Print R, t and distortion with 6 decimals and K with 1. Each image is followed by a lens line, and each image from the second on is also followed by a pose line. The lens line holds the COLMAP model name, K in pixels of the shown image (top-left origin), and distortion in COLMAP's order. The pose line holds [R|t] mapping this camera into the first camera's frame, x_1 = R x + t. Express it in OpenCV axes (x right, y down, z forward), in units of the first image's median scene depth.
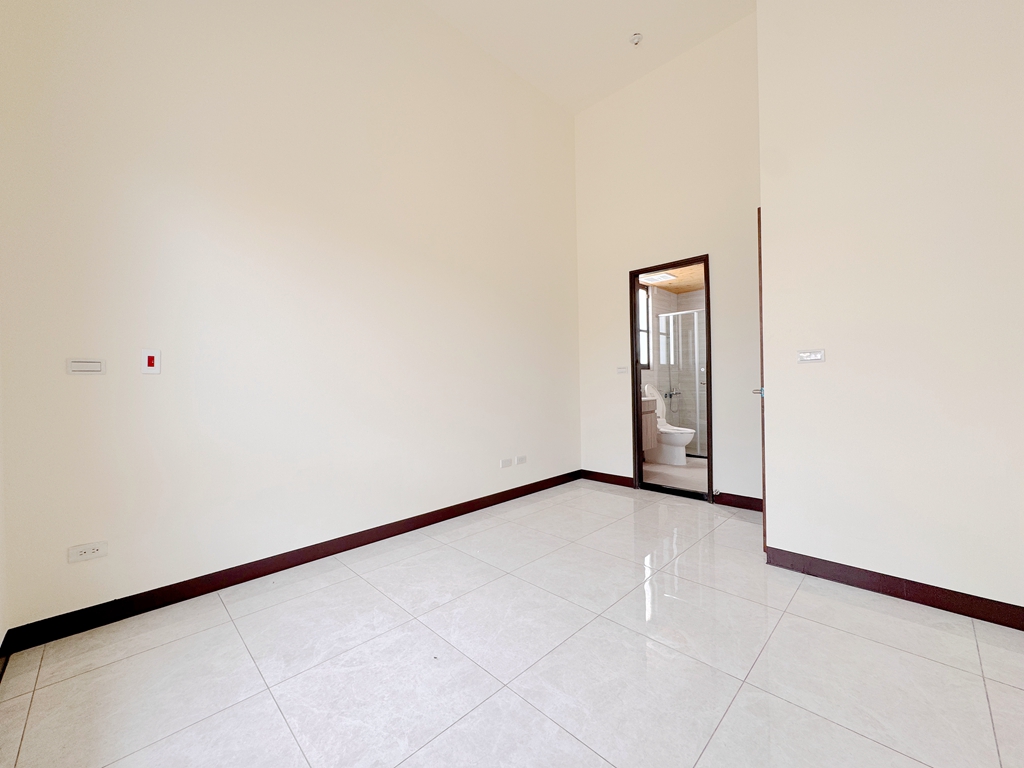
lens RADIAL K [[409.2, 0, 511.2], [0, 409.2, 382.6], [0, 0, 1]] dist [-0.001927, 0.000128]
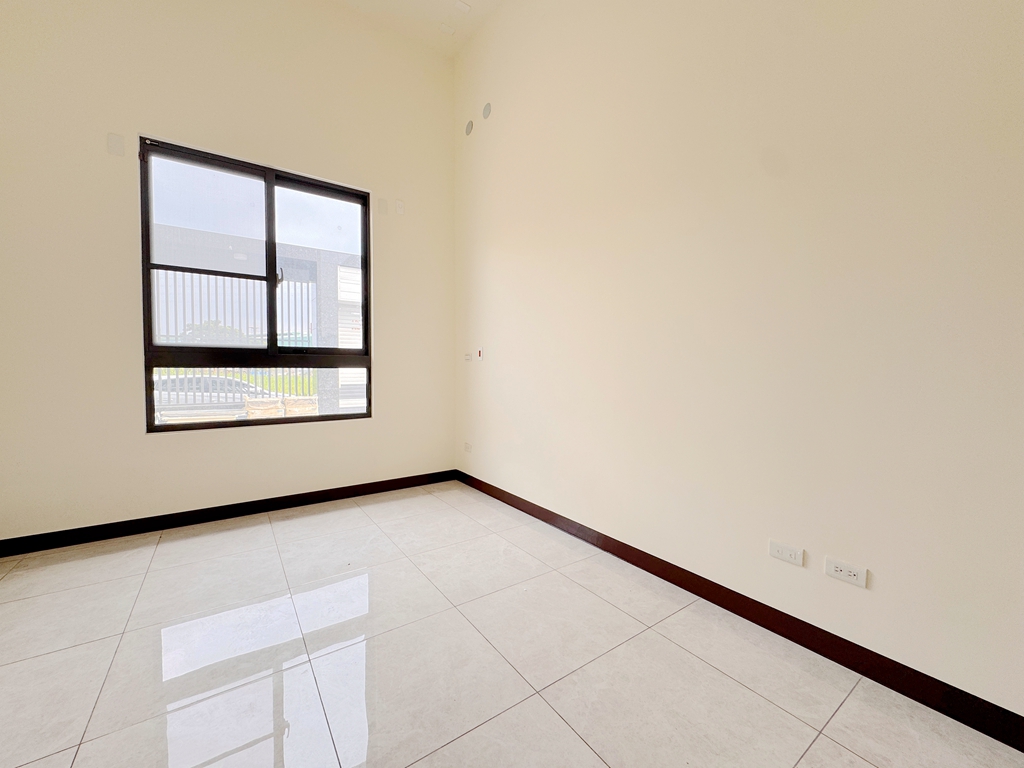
lens RADIAL K [[409.2, 0, 511.2], [0, 409.2, 382.6], [0, 0, 1]] dist [-0.001927, 0.000128]
pose [[-0.171462, 0.051881, -0.983824, 0.311955], [-0.004810, 0.998556, 0.053496, -0.007794], [0.985179, 0.013904, -0.170965, 0.520121]]
